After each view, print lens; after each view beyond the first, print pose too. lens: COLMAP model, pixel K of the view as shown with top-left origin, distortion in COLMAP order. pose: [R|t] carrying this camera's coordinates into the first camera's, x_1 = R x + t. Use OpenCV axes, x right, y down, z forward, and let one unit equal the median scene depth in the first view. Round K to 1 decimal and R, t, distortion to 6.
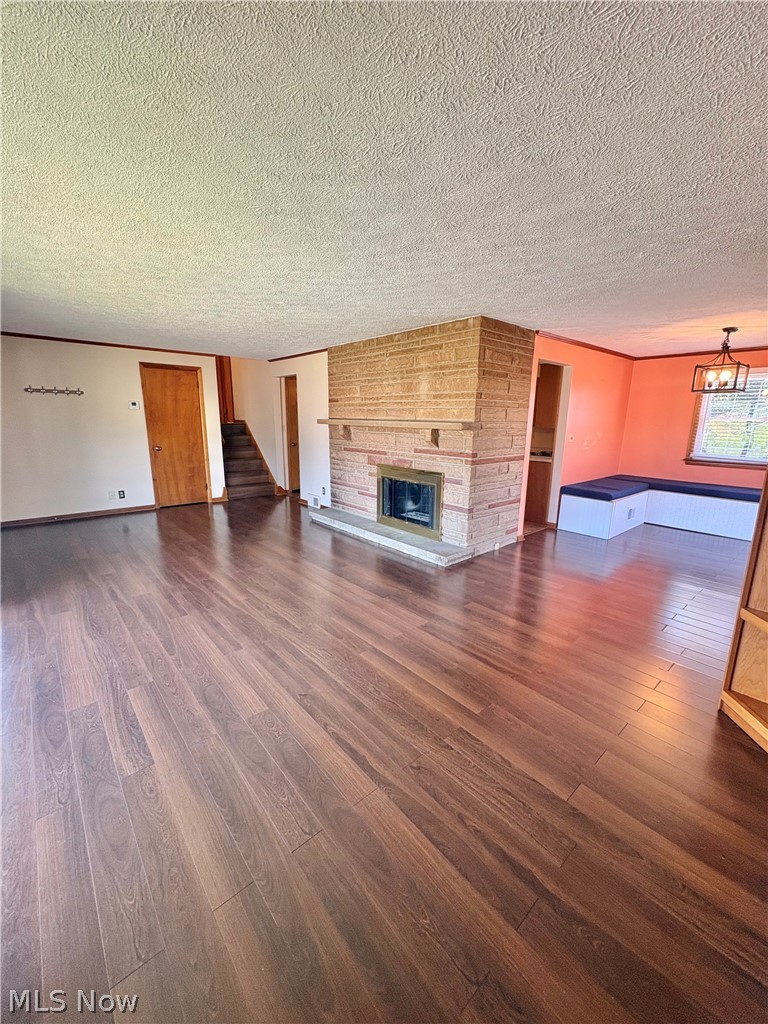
lens RADIAL K [[408.8, 0, 385.0], [0, 408.8, 511.9], [0, 0, 1]] dist [0.001331, 0.000092]
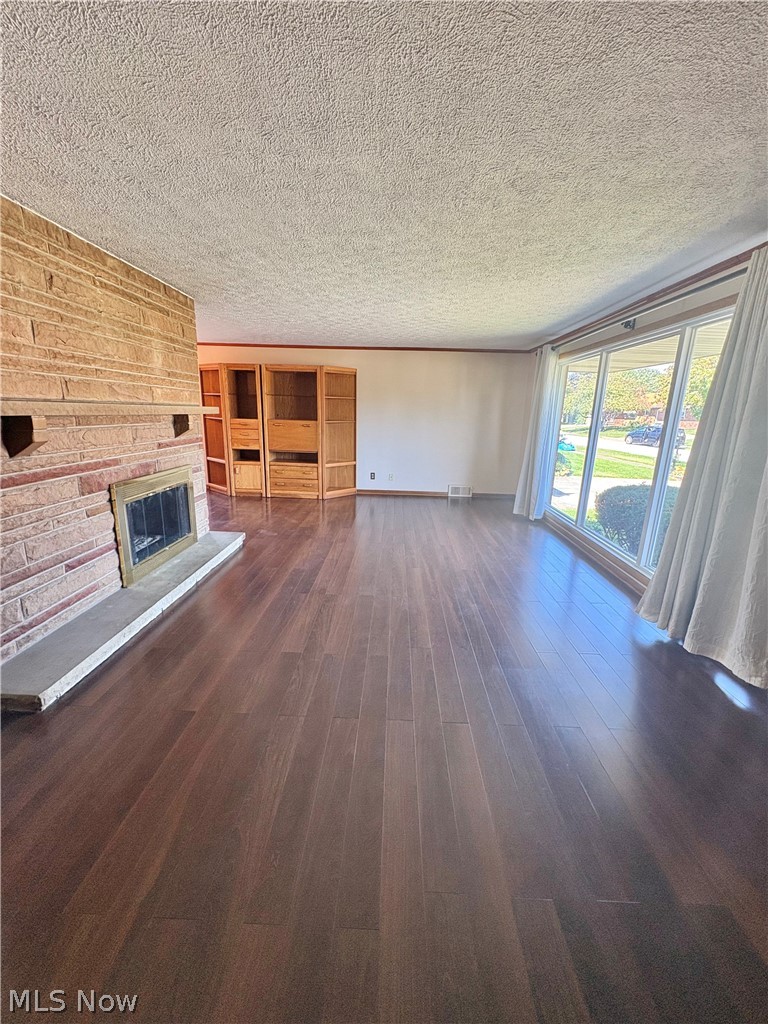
lens RADIAL K [[409.3, 0, 385.5], [0, 409.3, 514.3], [0, 0, 1]] dist [-0.000194, 0.000022]
pose [[-0.733541, -0.197799, 0.650225, -0.713511], [0.117747, 0.905260, 0.408215, -0.288591], [-0.669368, 0.376005, -0.640755, 1.239353]]
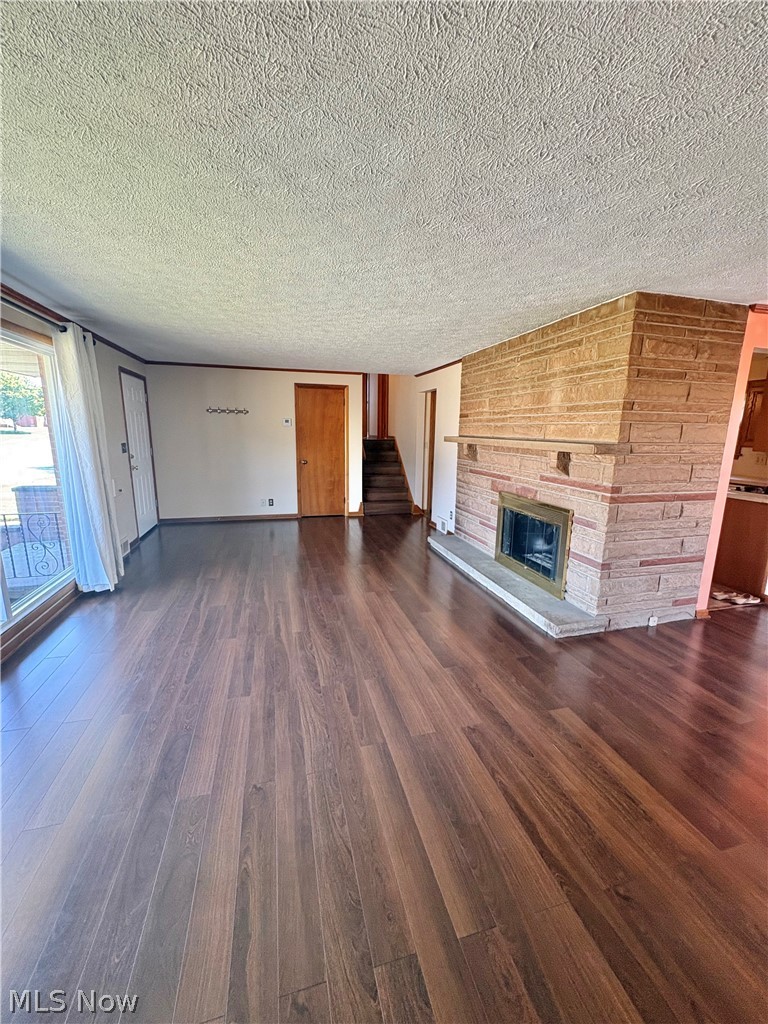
lens RADIAL K [[408.8, 0, 385.0], [0, 408.8, 511.9], [0, 0, 1]] dist [0.001331, 0.000092]
pose [[0.899347, 0.086749, -0.428543, 0.145657], [-0.101900, 0.994716, -0.012489, -0.045054], [0.425195, 0.054901, 0.903435, 0.170160]]
